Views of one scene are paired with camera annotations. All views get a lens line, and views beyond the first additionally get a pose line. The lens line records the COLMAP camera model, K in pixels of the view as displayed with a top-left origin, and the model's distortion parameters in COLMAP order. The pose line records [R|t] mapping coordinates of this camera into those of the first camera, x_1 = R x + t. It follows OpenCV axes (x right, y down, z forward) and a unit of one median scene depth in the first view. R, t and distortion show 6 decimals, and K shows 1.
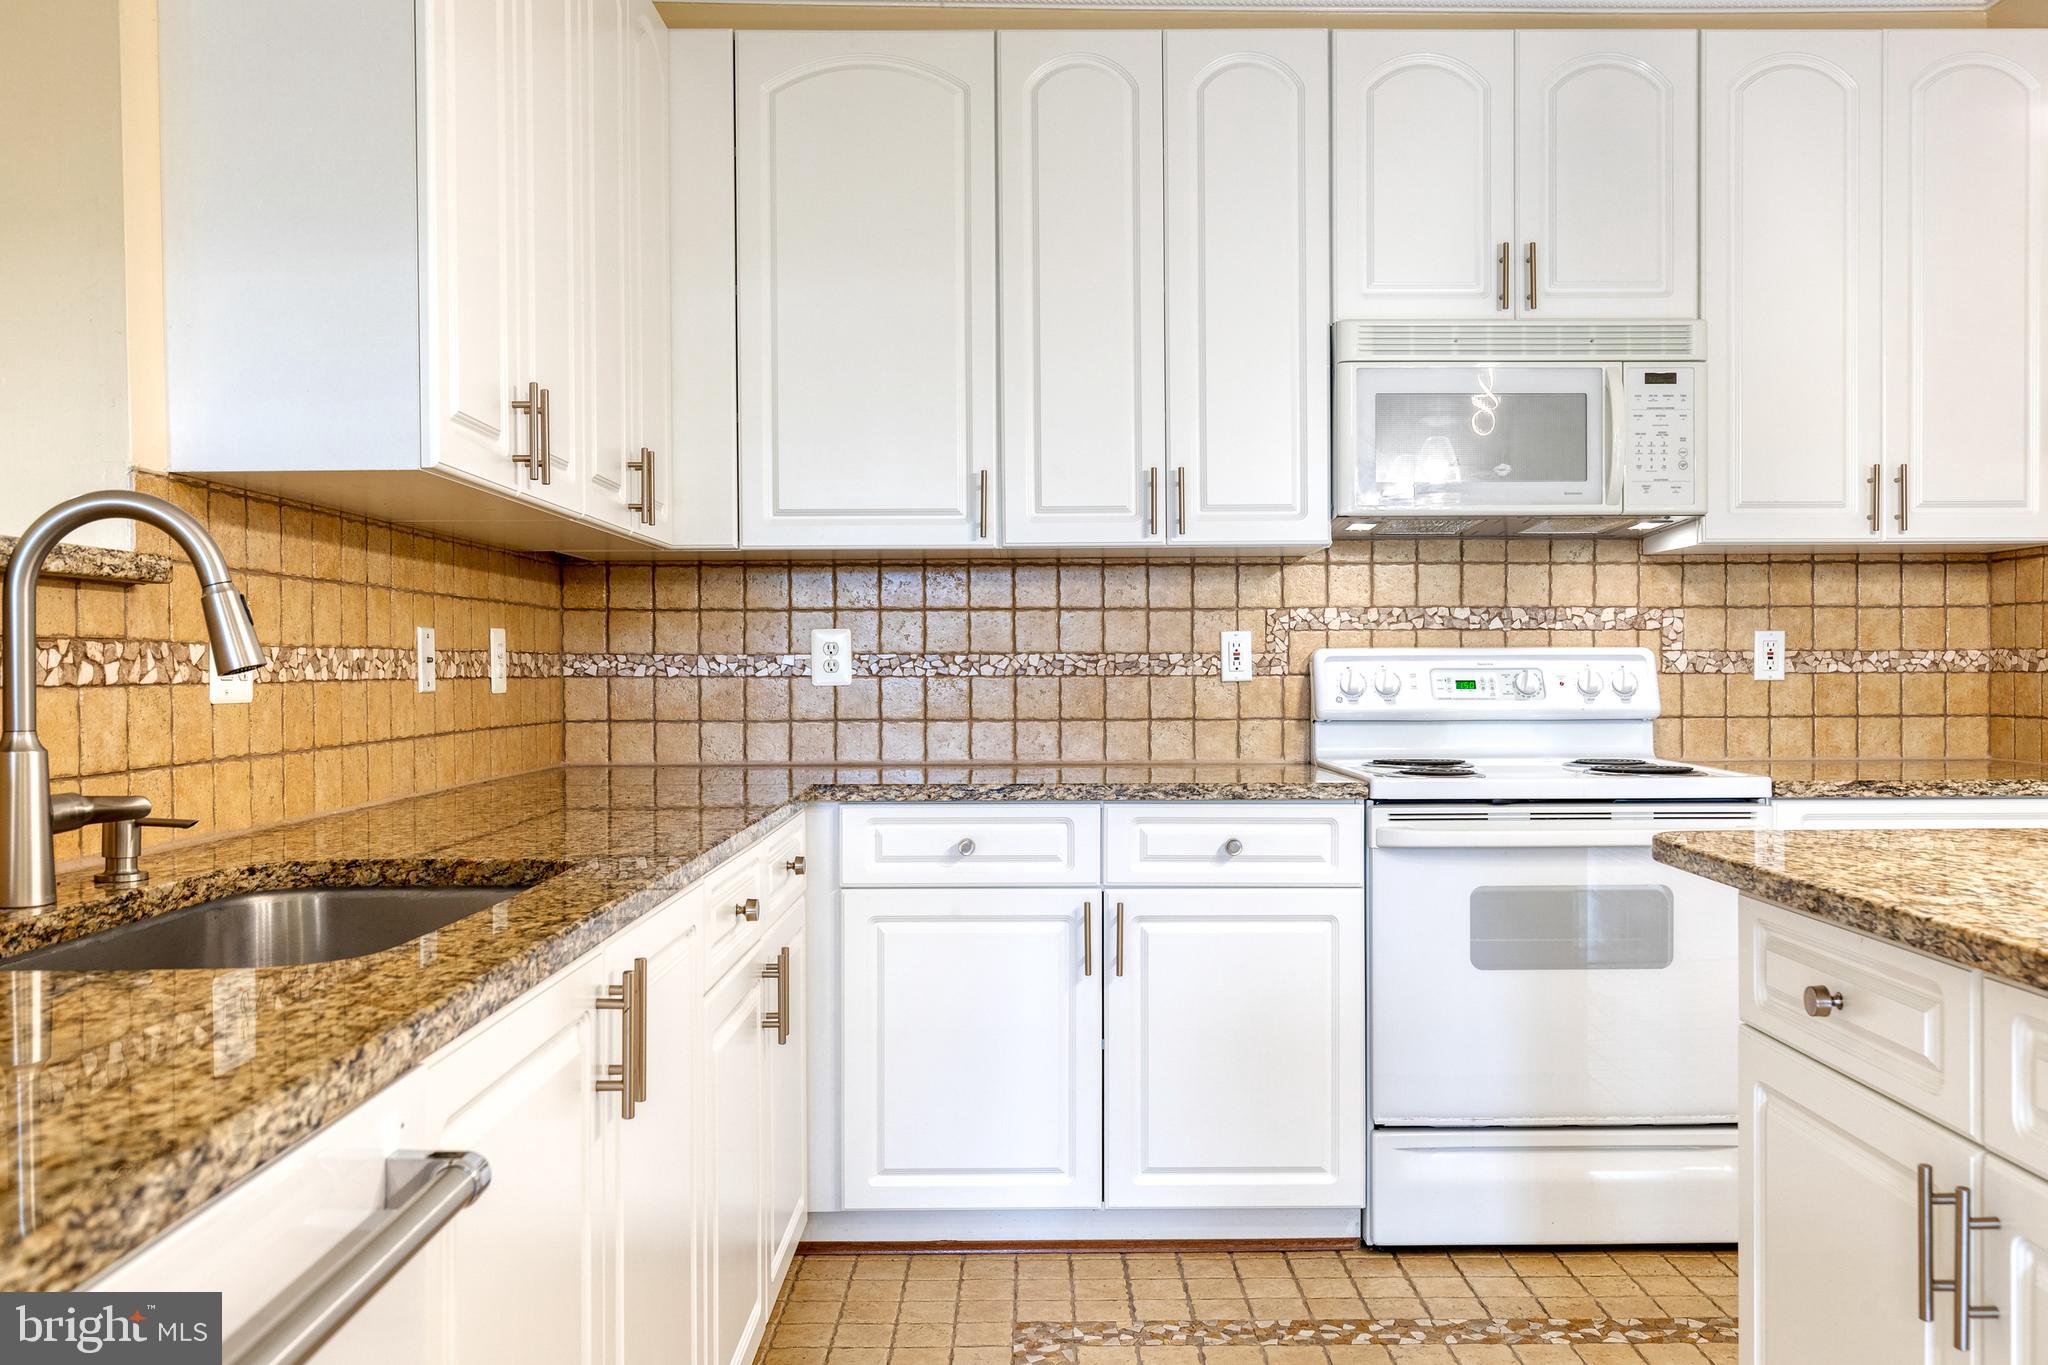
lens RADIAL K [[1622.8, 0, 1024.0], [0, 1622.8, 682.5], [0, 0, 1]] dist [0.004813, 0.003884]
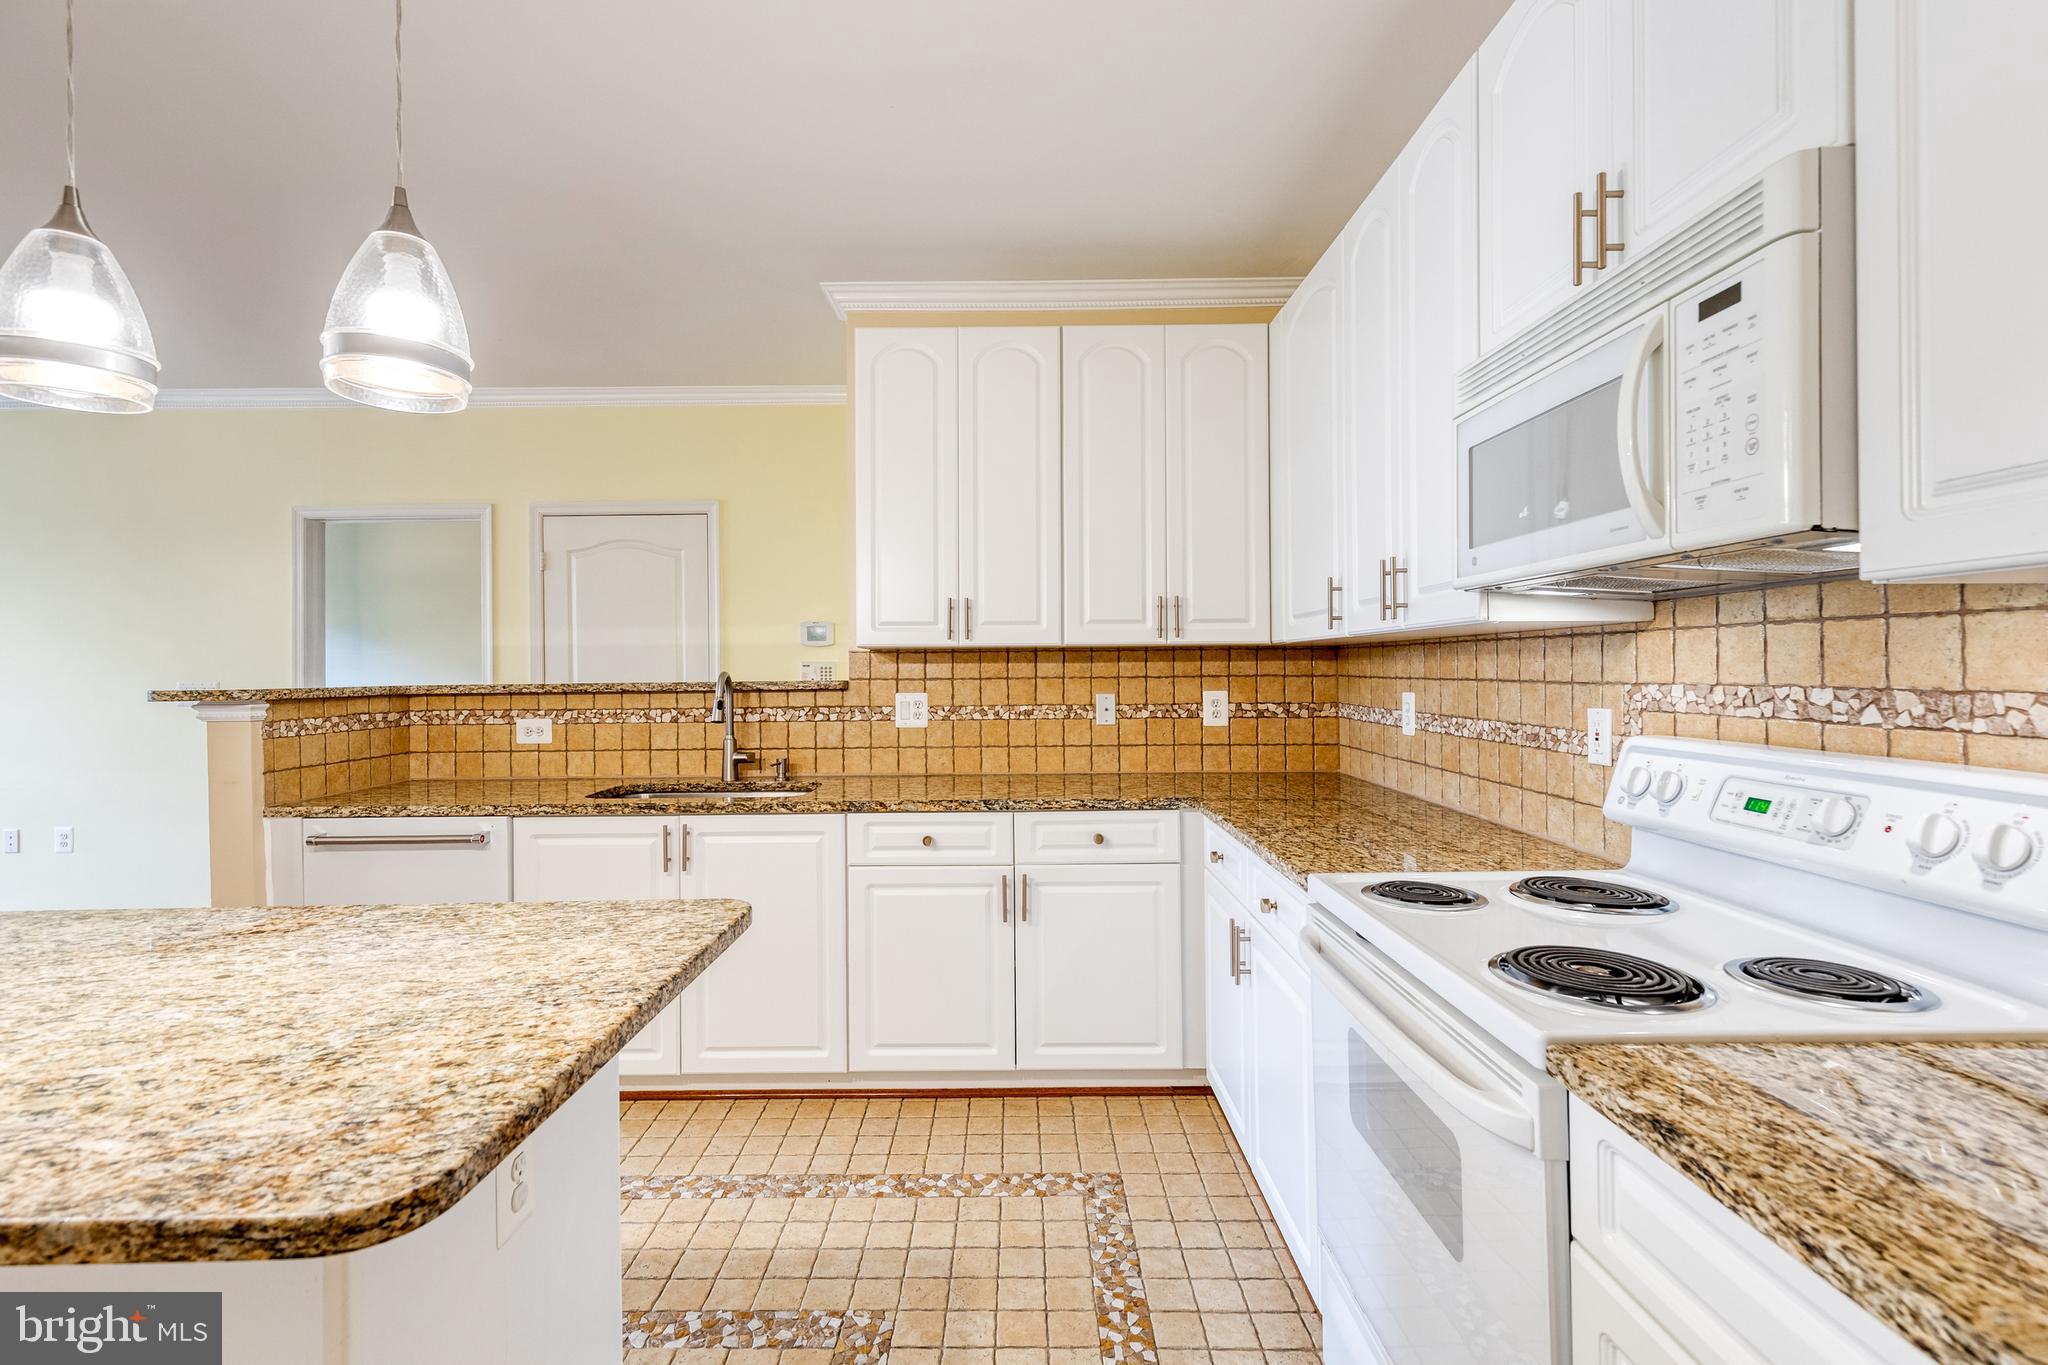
lens RADIAL K [[917.7, 0, 1029.9], [0, 917.7, 666.6], [0, 0, 1]] dist [0.007274, -0.000317]
pose [[0.024263, 0.001308, -0.999705, 0.933477], [-0.002261, 0.999997, 0.001254, -0.080790], [0.999703, 0.002230, 0.024266, 0.998896]]
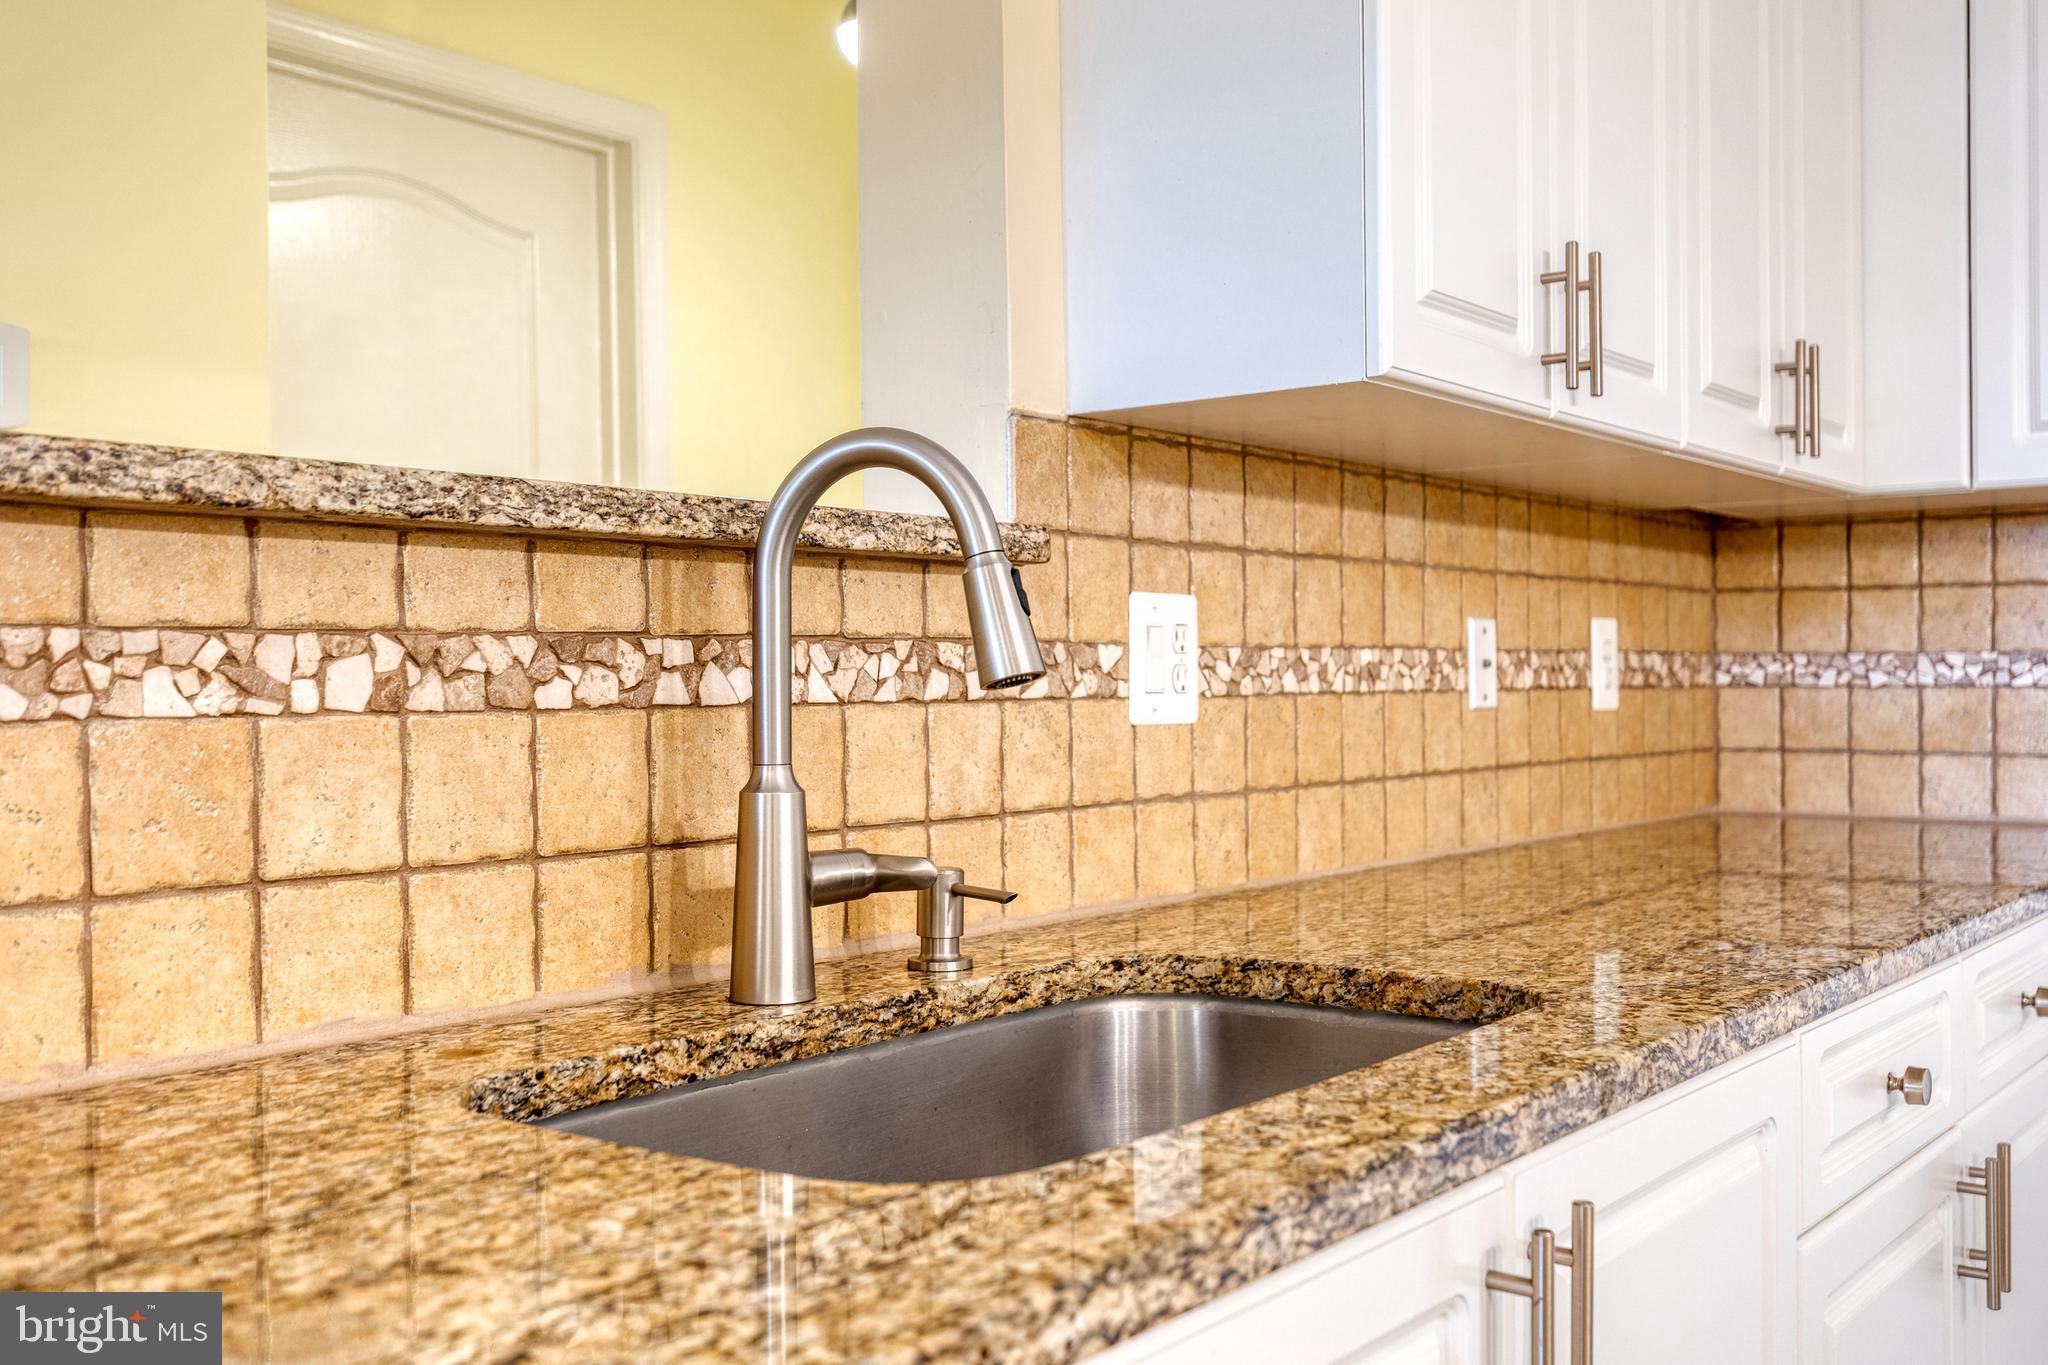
lens RADIAL K [[1956.1, 0, 1084.1], [0, 1956.1, 688.3], [0, 0, 1]] dist [0.006039, 0.001441]
pose [[0.795836, 0.001703, -0.605509, 0.020238], [-0.002114, 0.999998, 0.000035, -0.003025], [0.605508, 0.001252, 0.795838, 0.229749]]
